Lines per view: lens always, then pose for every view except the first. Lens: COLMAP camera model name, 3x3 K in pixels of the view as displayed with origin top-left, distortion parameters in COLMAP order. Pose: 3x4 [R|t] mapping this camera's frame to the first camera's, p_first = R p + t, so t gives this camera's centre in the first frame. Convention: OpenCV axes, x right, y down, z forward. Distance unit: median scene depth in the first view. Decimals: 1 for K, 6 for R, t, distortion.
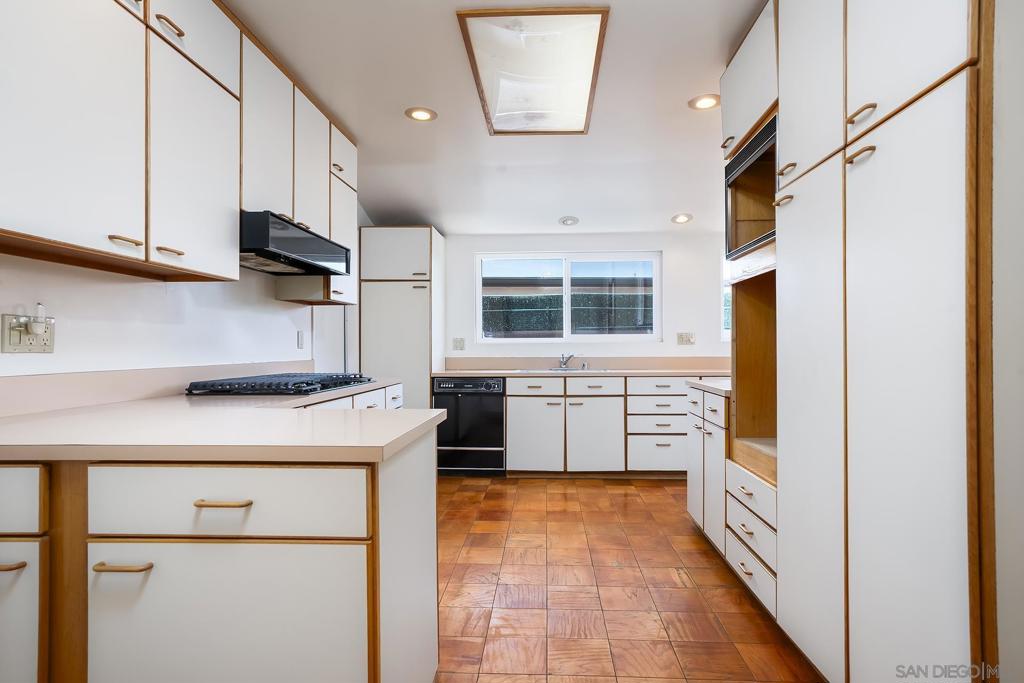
lens RADIAL K [[545.7, 0, 526.1], [0, 545.7, 345.7], [0, 0, 1]] dist [-0.028348, 0.038005]
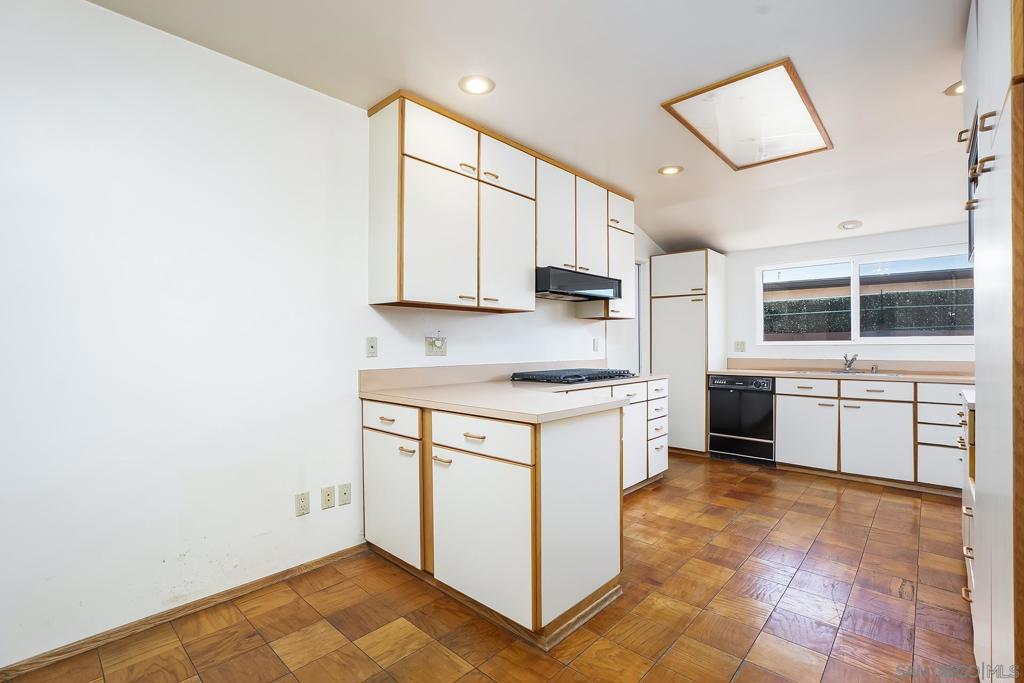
lens RADIAL K [[466.1, 0, 524.7], [0, 466.1, 343.6], [0, 0, 1]] dist [-0.002071, 0.000085]
pose [[0.778249, -0.001508, -0.627953, 0.208122], [0.001957, 0.999998, 0.000024, -0.014972], [0.627952, -0.001248, 0.778251, -0.067625]]
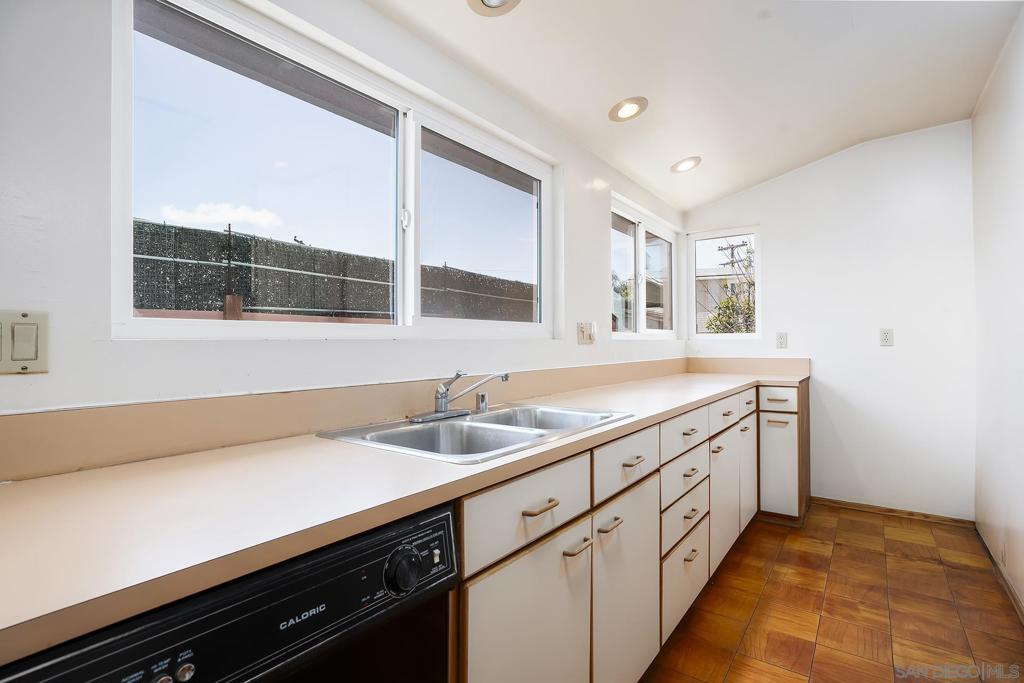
lens RADIAL K [[490.8, 0, 512.0], [0, 490.8, 341.5], [0, 0, 1]] dist [-0.001135, -0.000157]
pose [[0.564578, -0.002552, 0.825376, -0.245105], [0.001224, 0.999997, 0.002254, -0.008279], [-0.825379, -0.000263, 0.564580, 1.131563]]
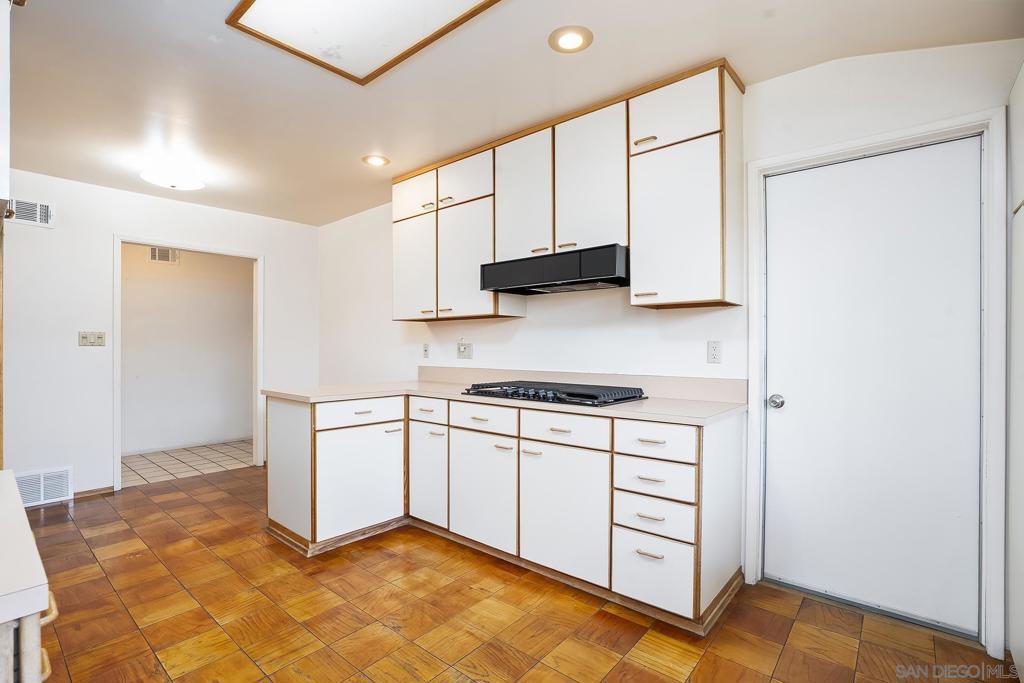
lens RADIAL K [[477.7, 0, 511.4], [0, 477.7, 345.9], [0, 0, 1]] dist [-0.029392, 0.007306]
pose [[-0.614283, 0.001715, -0.789084, 0.314872], [0.003396, 0.999994, -0.000470, -0.020292], [0.789078, -0.002968, -0.614285, 1.197529]]
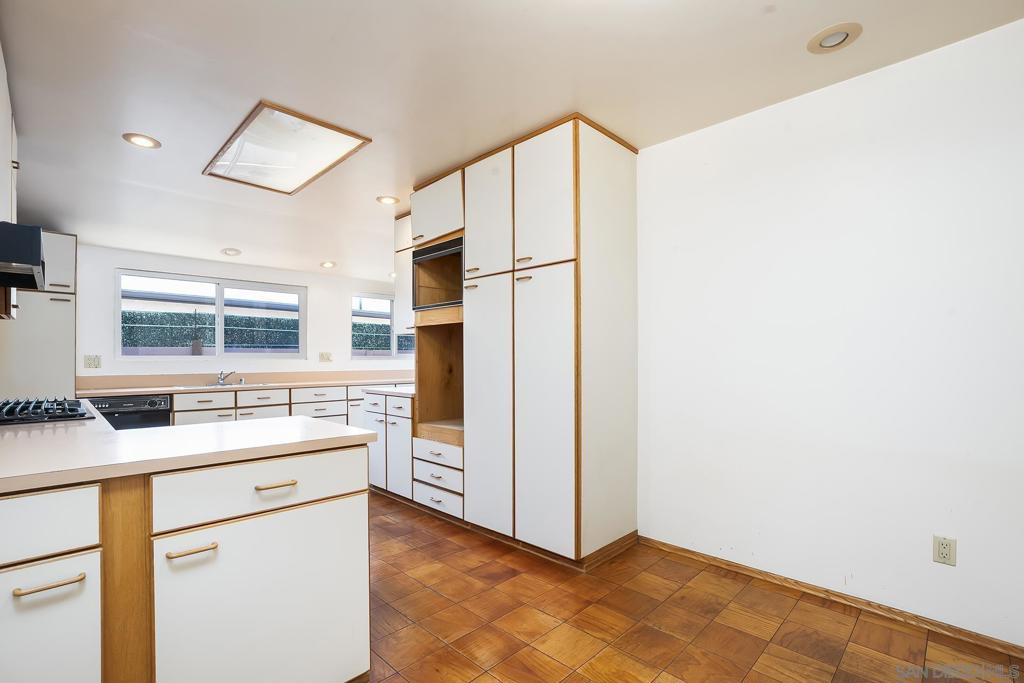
lens RADIAL K [[470.3, 0, 493.4], [0, 470.3, 356.7], [0, 0, 1]] dist [-0.002077, 0.000015]
pose [[0.697230, 0.005088, 0.716829, -0.331009], [-0.002460, 0.999986, -0.004705, -0.014046], [-0.716843, 0.001517, 0.697233, -0.085715]]
